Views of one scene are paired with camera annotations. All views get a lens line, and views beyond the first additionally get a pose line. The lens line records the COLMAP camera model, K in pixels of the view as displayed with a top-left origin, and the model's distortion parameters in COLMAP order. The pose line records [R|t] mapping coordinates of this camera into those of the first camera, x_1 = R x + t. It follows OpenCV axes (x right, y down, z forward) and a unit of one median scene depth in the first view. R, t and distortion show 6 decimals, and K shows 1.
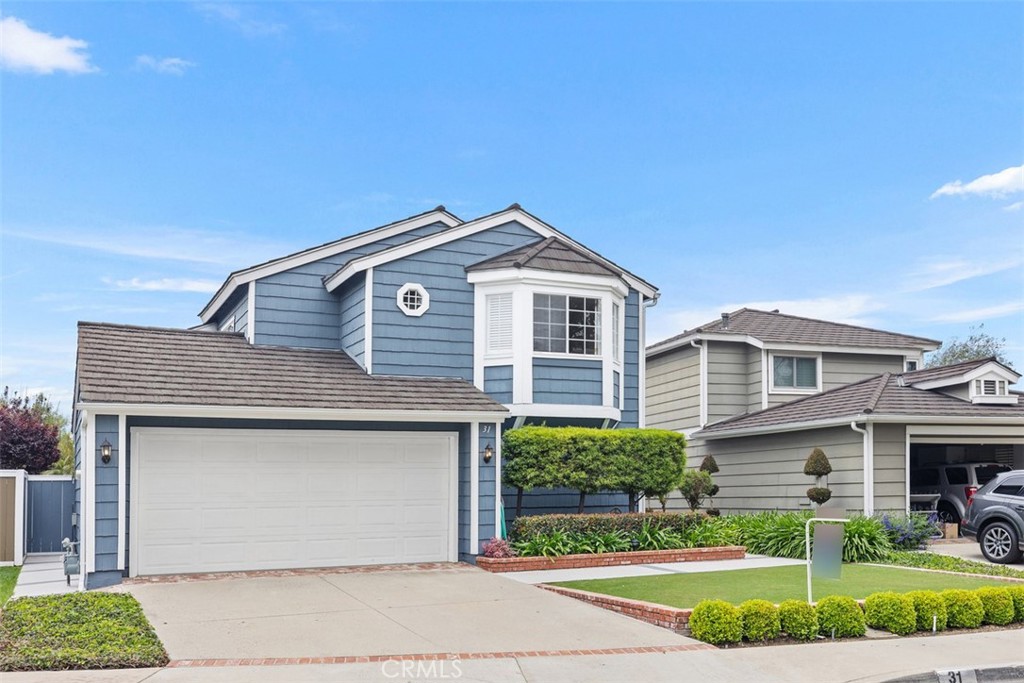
lens RADIAL K [[905.3, 0, 510.2], [0, 905.3, 372.4], [0, 0, 1]] dist [0.009238, 0.002117]
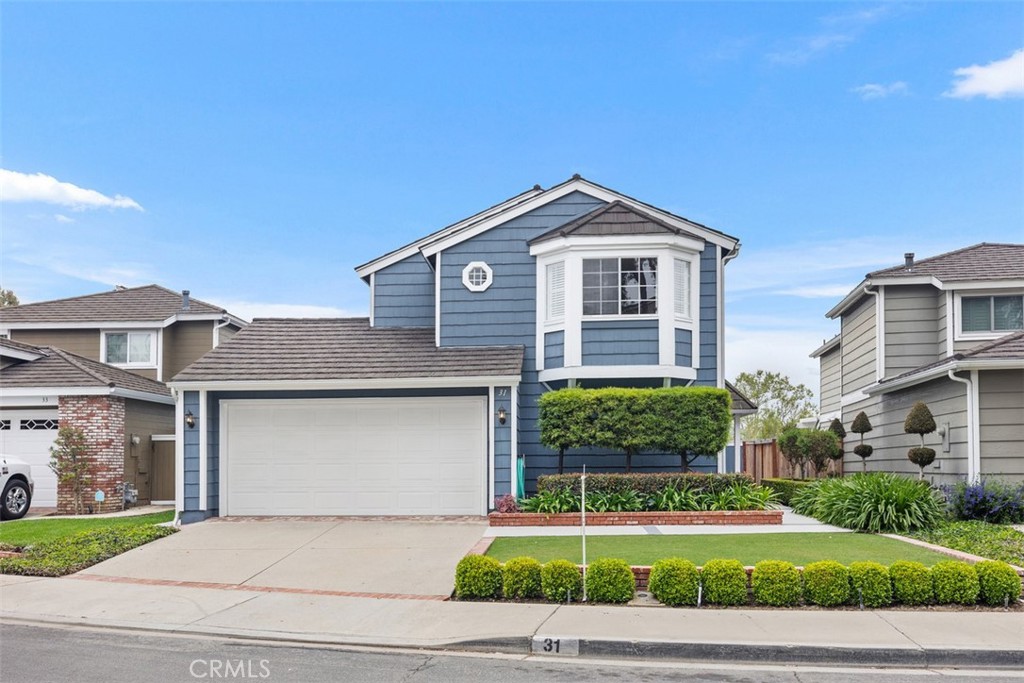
lens RADIAL K [[862.6, 0, 511.9], [0, 862.6, 342.3], [0, 0, 1]] dist [0.003410, 0.003060]
pose [[0.880407, -0.057747, -0.470689, 0.415033], [0.058099, 0.998216, -0.013797, 0.016074], [0.470646, -0.015200, 0.882191, 0.094429]]
